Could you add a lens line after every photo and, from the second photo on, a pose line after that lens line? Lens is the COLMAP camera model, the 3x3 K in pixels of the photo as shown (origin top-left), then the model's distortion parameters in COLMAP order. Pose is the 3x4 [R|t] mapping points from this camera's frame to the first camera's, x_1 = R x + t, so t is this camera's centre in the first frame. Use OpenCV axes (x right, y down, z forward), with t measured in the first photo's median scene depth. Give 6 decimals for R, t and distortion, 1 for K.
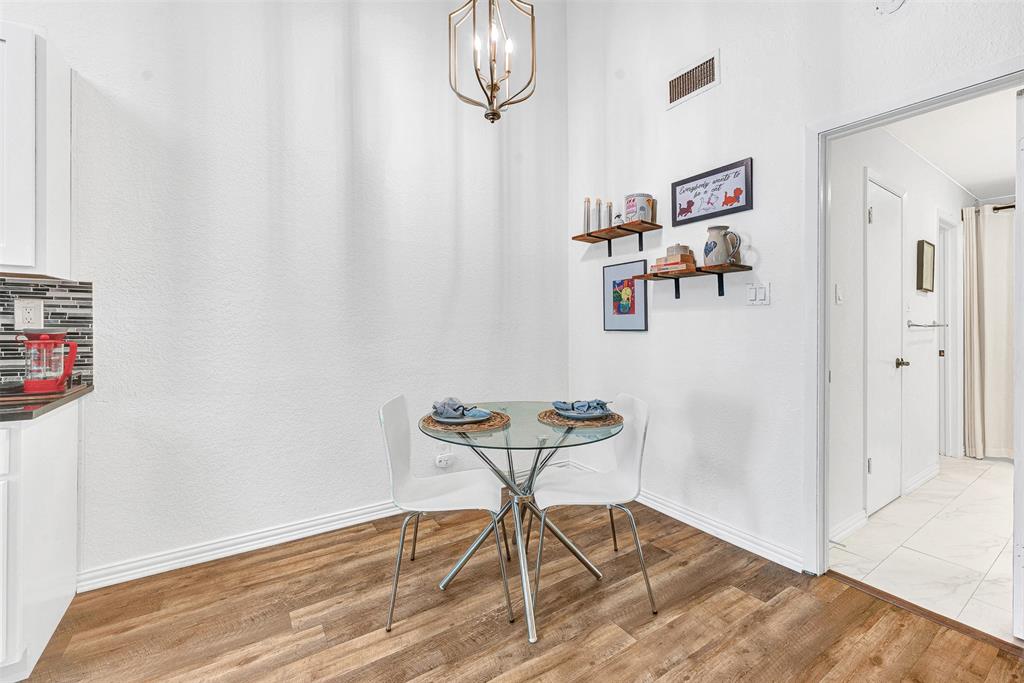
lens RADIAL K [[417.8, 0, 518.7], [0, 417.8, 330.6], [0, 0, 1]] dist [-0.000792, 0.000042]
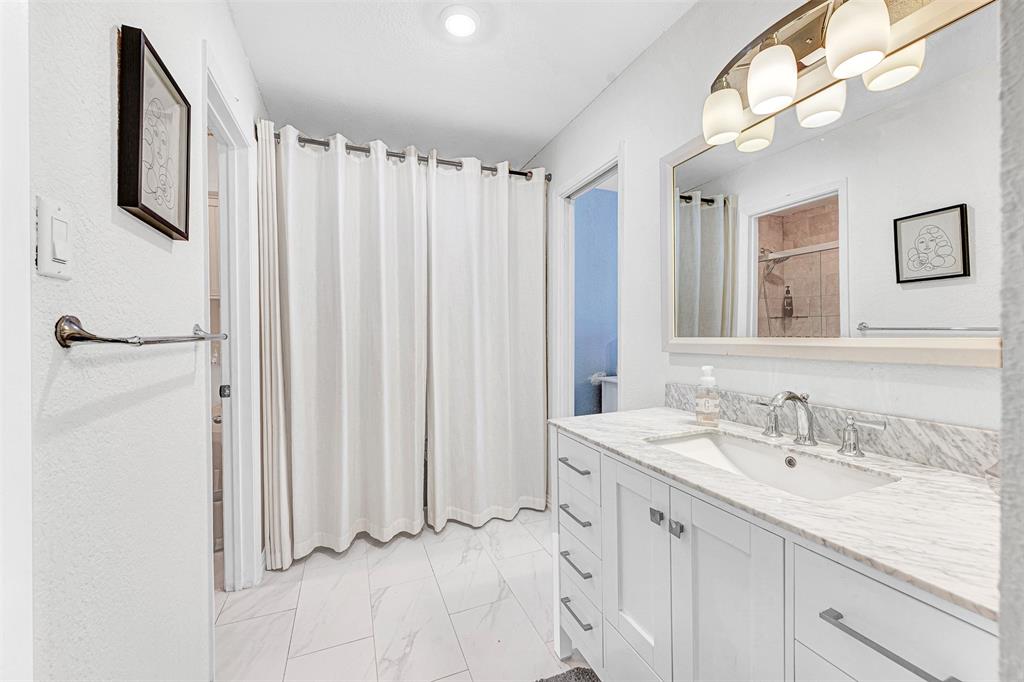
lens RADIAL K [[410.0, 0, 509.1], [0, 410.0, 332.2], [0, 0, 1]] dist [-0.001442, -0.000161]
pose [[0.205392, -0.000983, 0.978679, 0.641357], [0.015394, 0.999879, -0.002226, -0.010400], [-0.978559, 0.015523, 0.205382, 0.603305]]
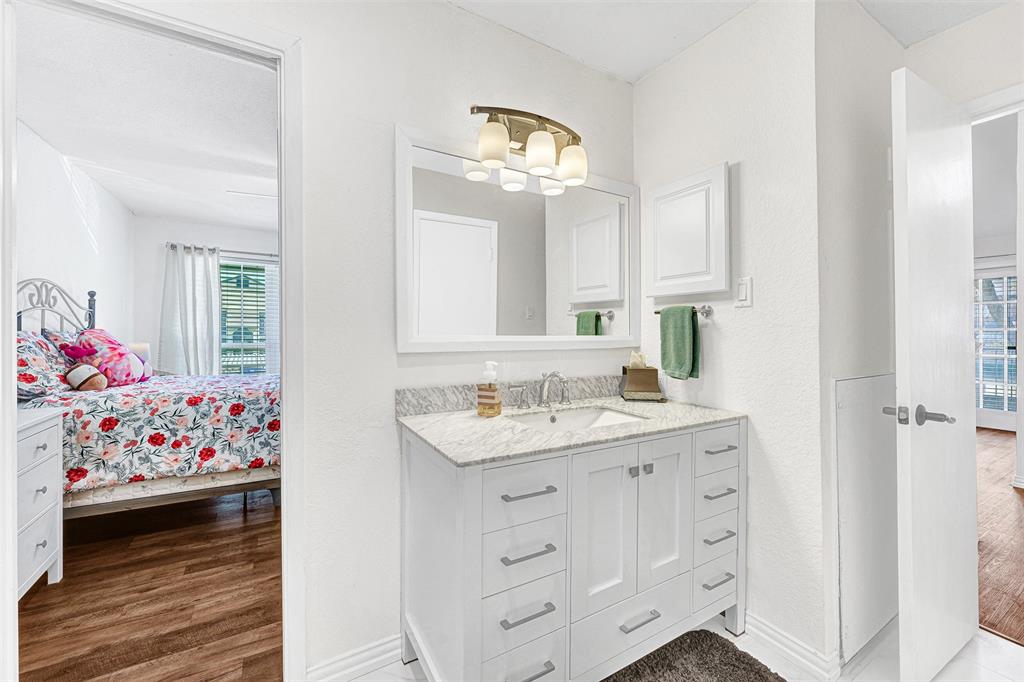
lens RADIAL K [[417.8, 0, 518.7], [0, 417.8, 330.1], [0, 0, 1]] dist [-0.000792, 0.000042]
pose [[-0.998636, -0.011395, 0.050954, 1.331577], [-0.011098, 0.999920, 0.006108, -0.012918], [-0.051019, 0.005534, -0.998682, 1.219882]]
